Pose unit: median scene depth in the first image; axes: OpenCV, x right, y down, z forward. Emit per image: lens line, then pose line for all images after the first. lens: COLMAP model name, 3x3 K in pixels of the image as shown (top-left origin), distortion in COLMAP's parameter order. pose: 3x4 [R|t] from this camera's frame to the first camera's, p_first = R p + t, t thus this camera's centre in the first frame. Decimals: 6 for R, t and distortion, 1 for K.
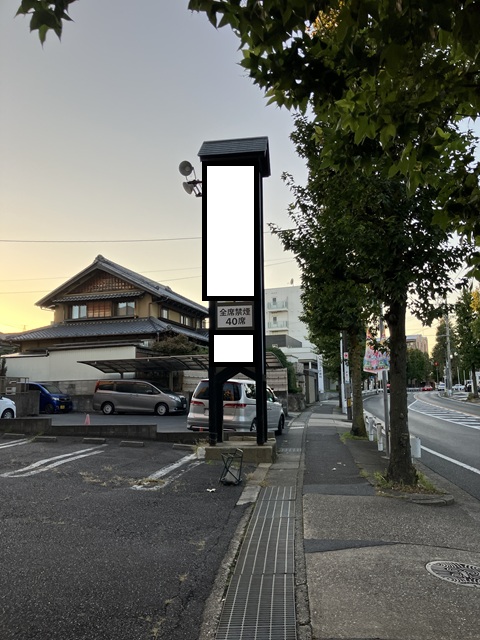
lens RADIAL K [[522.6, 0, 251.6], [0, 522.6, 324.8], [0, 0, 1]] dist [0.029428, -0.050846]
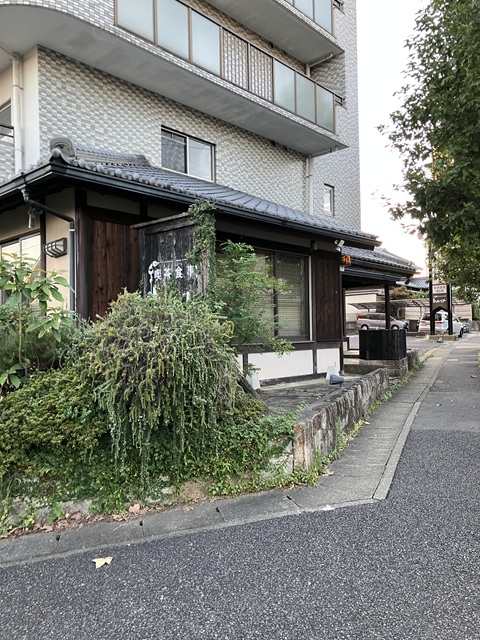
lens RADIAL K [[522.6, 0, 251.6], [0, 522.6, 324.8], [0, 0, 1]] dist [0.029428, -0.050846]
pose [[0.935834, -0.004037, -0.352418, 0.006042], [0.049434, 0.991553, 0.119912, -0.087568], [0.348957, -0.129639, 0.928129, -0.787021]]
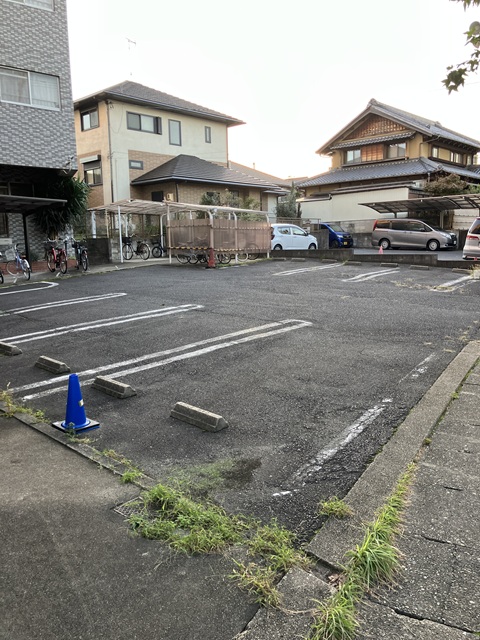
lens RADIAL K [[522.6, 0, 251.6], [0, 522.6, 324.8], [0, 0, 1]] dist [0.029428, -0.050846]
pose [[0.889856, 0.075191, -0.450003, 0.000816], [0.062384, 0.957009, 0.283269, -0.015774], [0.451956, -0.280141, 0.846910, -0.154186]]
